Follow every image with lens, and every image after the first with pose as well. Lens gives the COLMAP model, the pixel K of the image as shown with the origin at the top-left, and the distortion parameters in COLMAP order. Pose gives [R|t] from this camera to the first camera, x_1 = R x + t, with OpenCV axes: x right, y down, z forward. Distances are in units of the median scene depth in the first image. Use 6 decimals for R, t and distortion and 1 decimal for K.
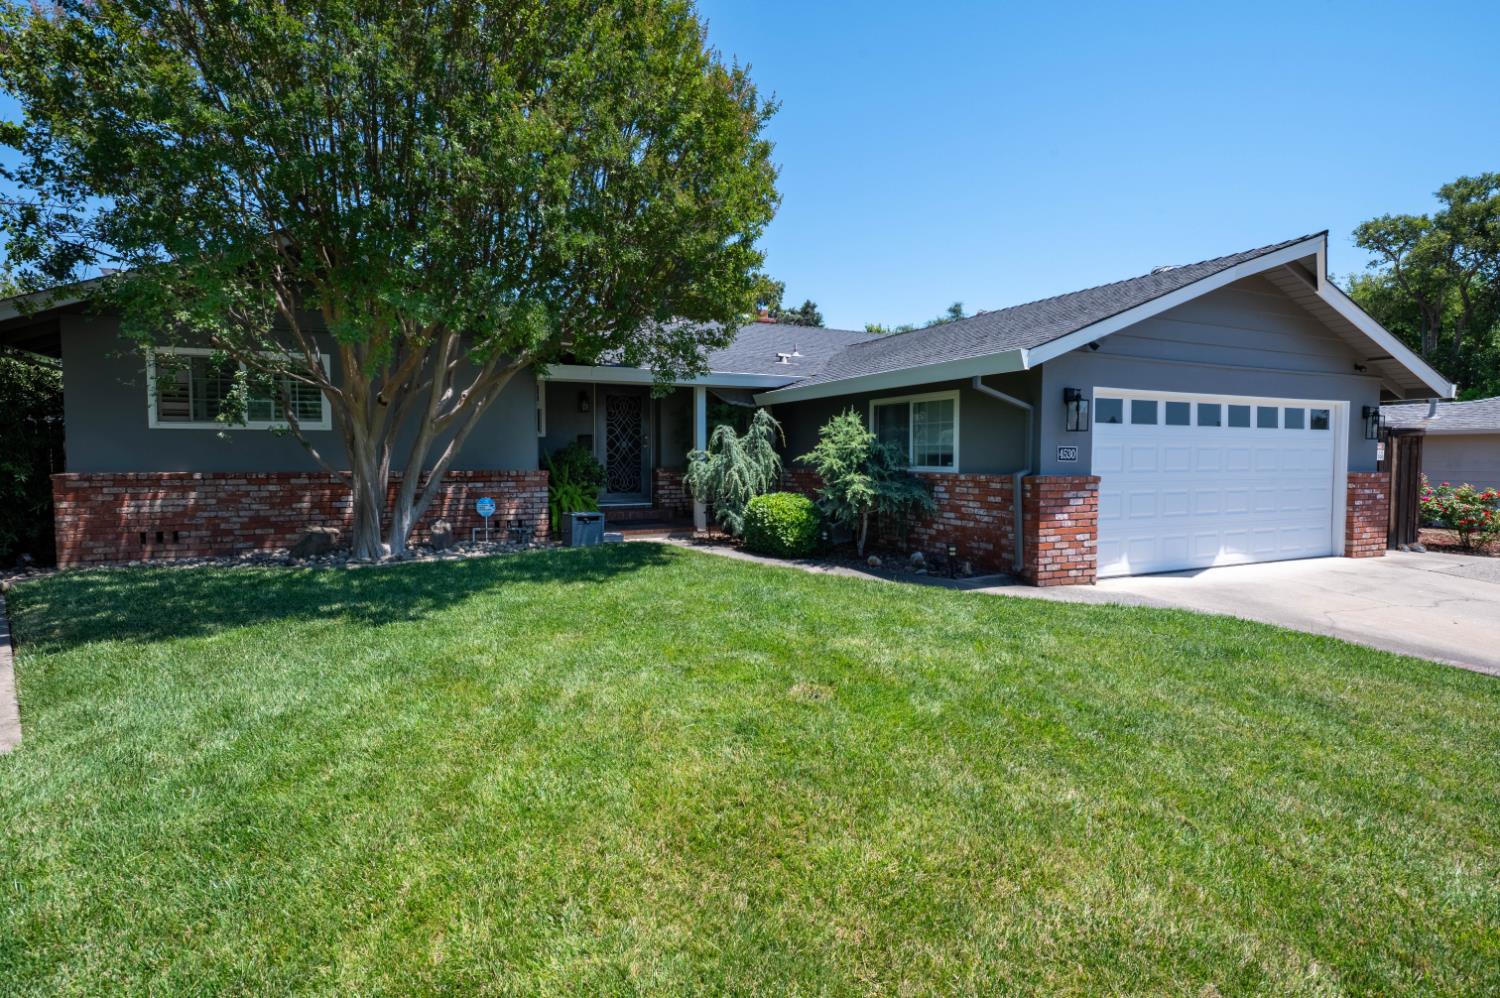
lens RADIAL K [[738.4, 0, 750.0], [0, 738.4, 499.0], [0, 0, 1]] dist [-0.007820, -0.000207]
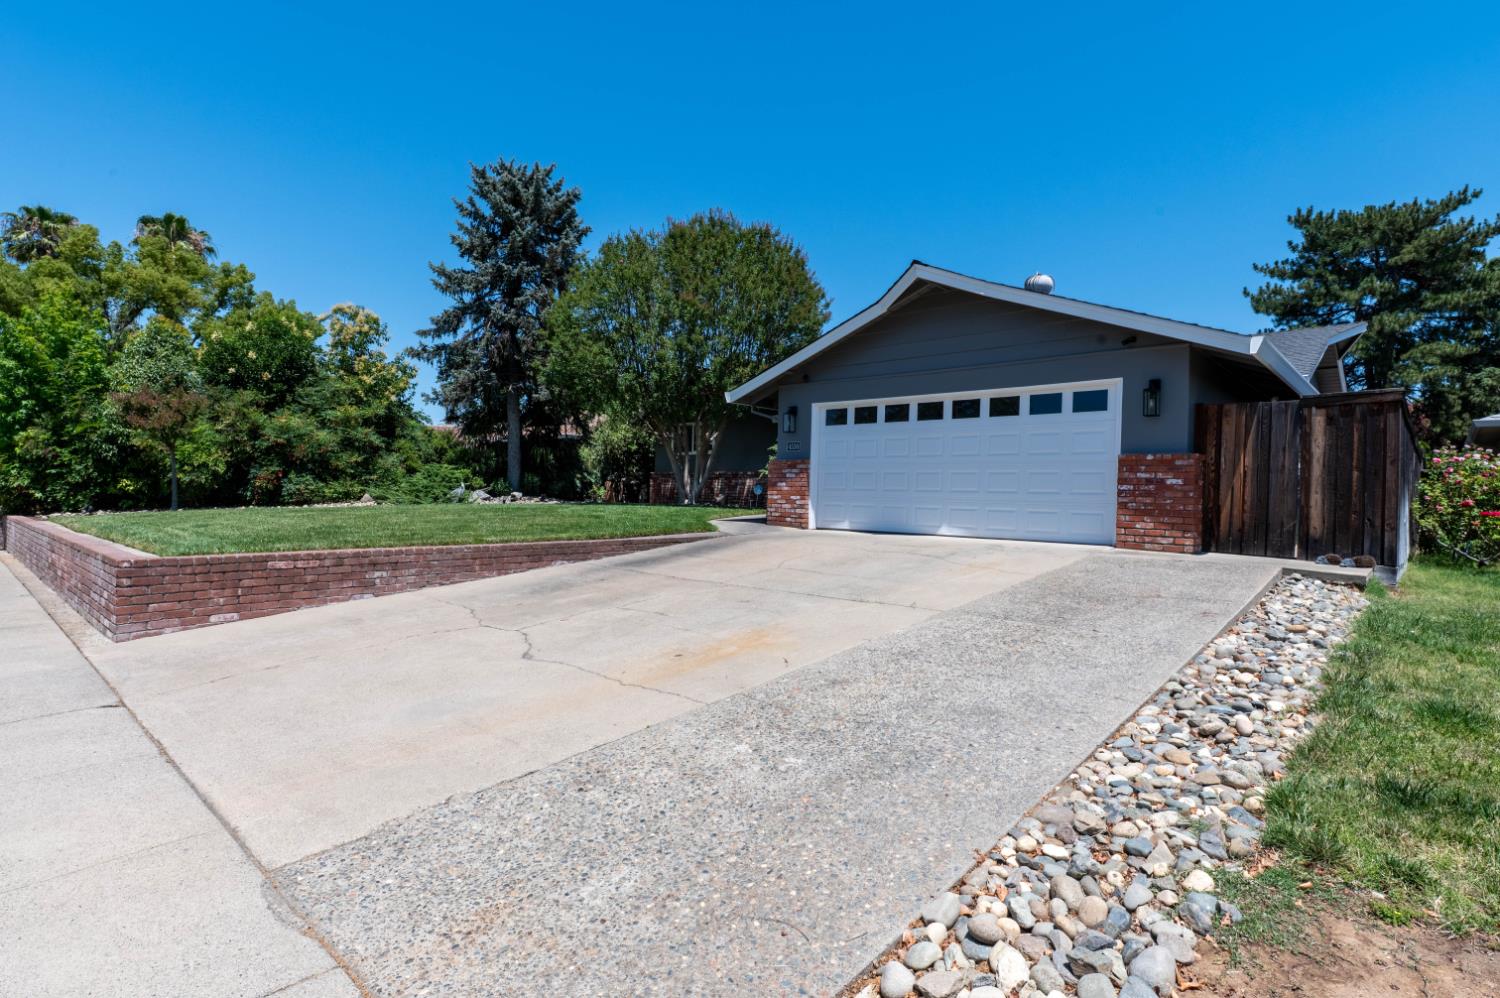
lens RADIAL K [[738.4, 0, 750.0], [0, 738.4, 499.0], [0, 0, 1]] dist [-0.007820, -0.000207]
pose [[0.389859, 0.014745, -0.920757, 1.497255], [-0.075541, 0.997014, -0.016018, 0.069562], [0.917771, 0.075800, 0.389809, 0.222554]]
